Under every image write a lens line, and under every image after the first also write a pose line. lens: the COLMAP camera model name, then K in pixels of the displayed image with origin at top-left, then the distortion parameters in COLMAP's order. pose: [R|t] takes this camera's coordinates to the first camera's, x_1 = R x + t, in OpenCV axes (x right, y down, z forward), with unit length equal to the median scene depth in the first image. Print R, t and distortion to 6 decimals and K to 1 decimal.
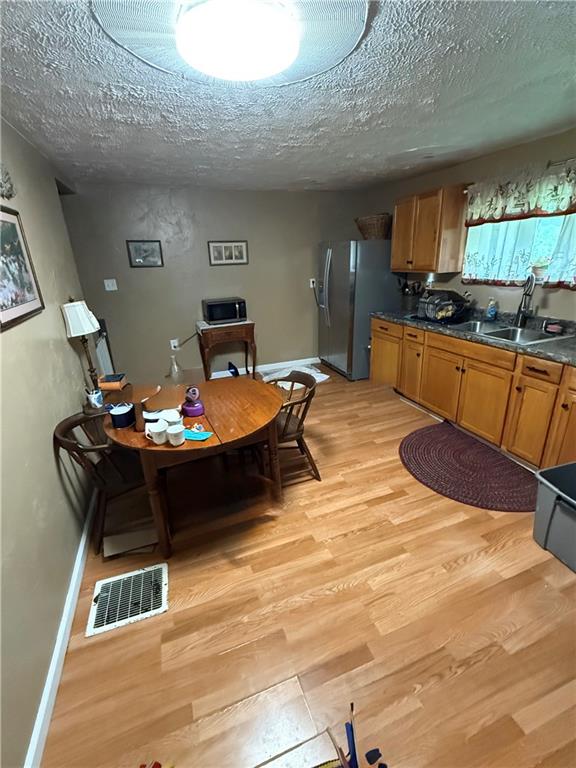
lens RADIAL K [[342.0, 0, 286.9], [0, 342.0, 381.3], [0, 0, 1]] dist [0.001326, 0.000508]
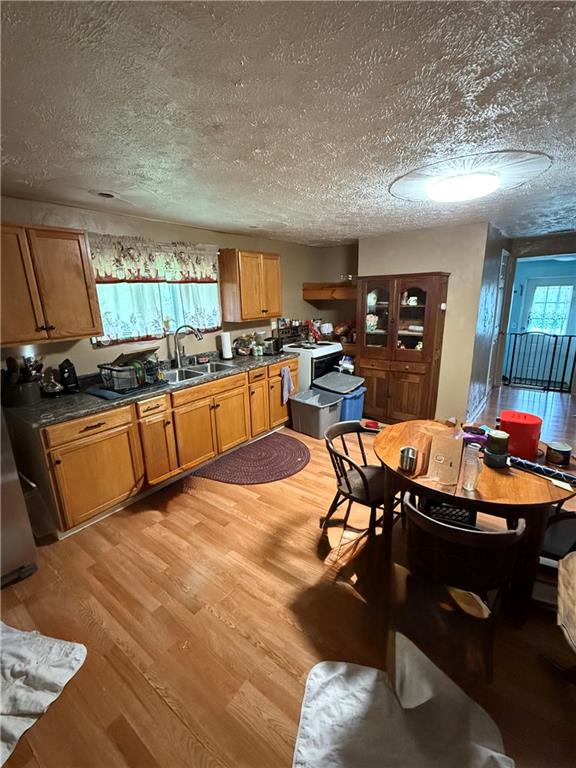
lens RADIAL K [[342.0, 0, 286.3], [0, 342.0, 385.5], [0, 0, 1]] dist [0.001326, 0.000508]
pose [[-0.533593, -0.150091, 0.832317, -0.557376], [0.344964, 0.859917, 0.376222, -0.445872], [-0.772191, 0.487869, -0.407070, 1.265639]]
